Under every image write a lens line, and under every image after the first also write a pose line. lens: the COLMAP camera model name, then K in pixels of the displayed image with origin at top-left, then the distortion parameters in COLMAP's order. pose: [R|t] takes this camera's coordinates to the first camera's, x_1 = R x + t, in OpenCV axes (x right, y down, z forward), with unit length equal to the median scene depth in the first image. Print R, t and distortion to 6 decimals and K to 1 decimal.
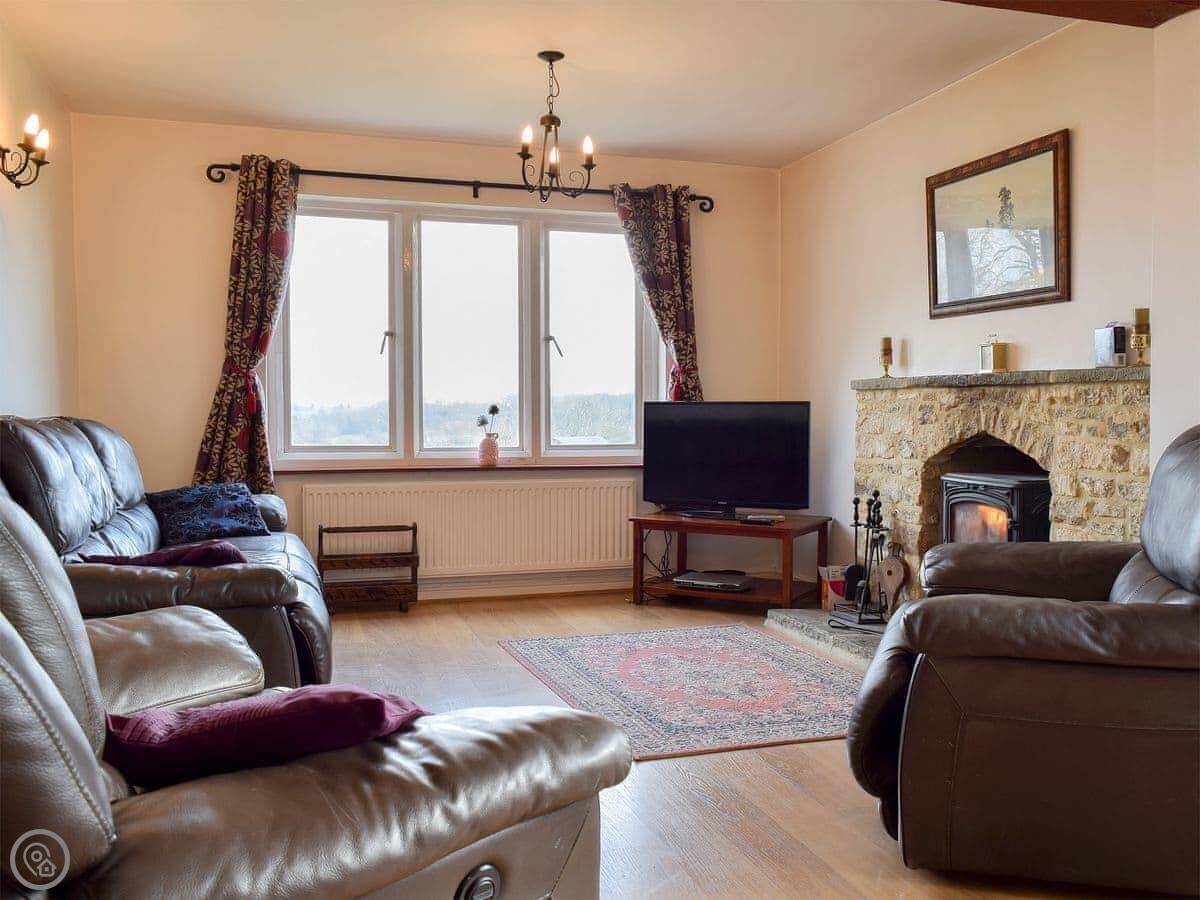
lens RADIAL K [[1035.4, 0, 600.0], [0, 1035.4, 450.0], [0, 0, 1]] dist [0.000360, -0.000658]
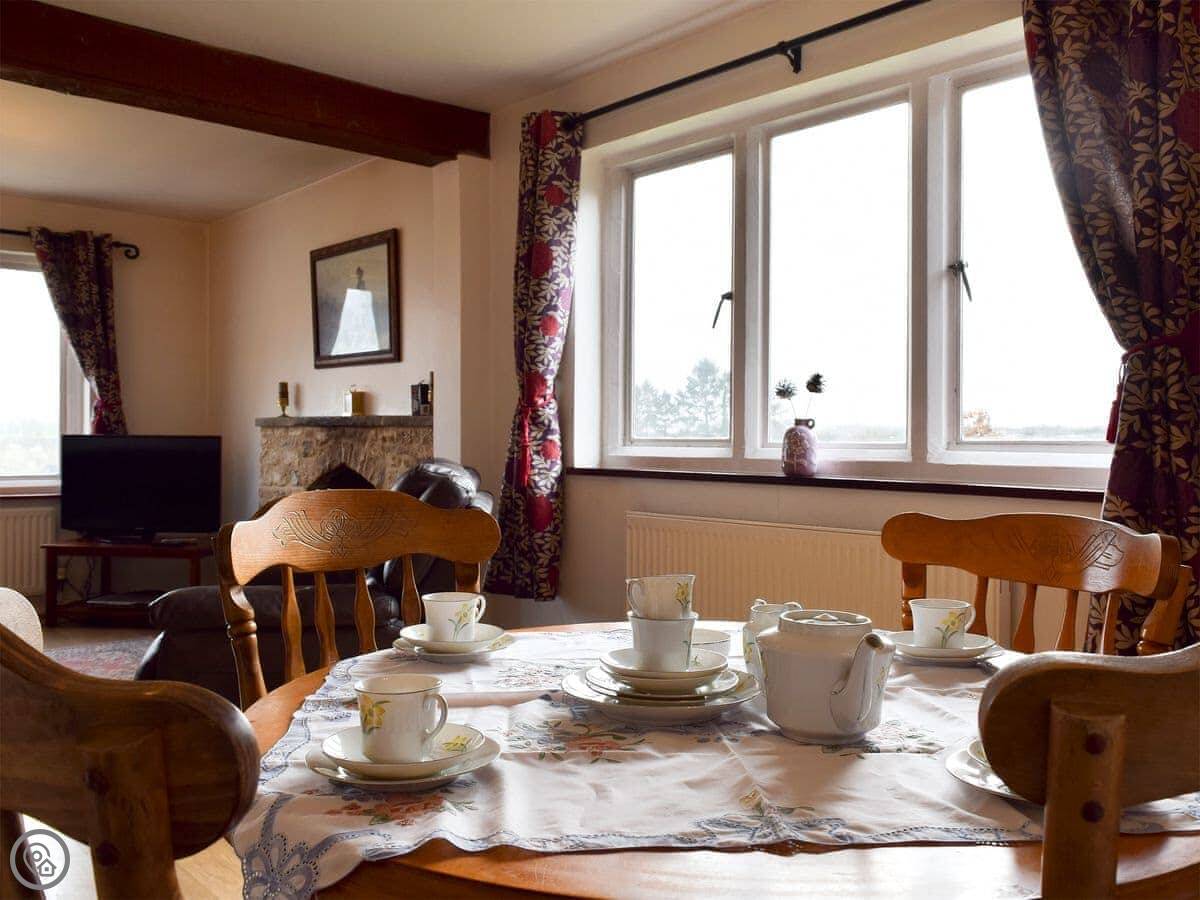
lens RADIAL K [[1035.4, 0, 600.0], [0, 1035.4, 450.0], [0, 0, 1]] dist [0.000360, -0.000658]
pose [[0.909220, 0.003435, 0.416302, 0.120051], [0.007172, 0.999688, -0.023912, -0.001904], [-0.416254, 0.024727, 0.908912, -0.218265]]
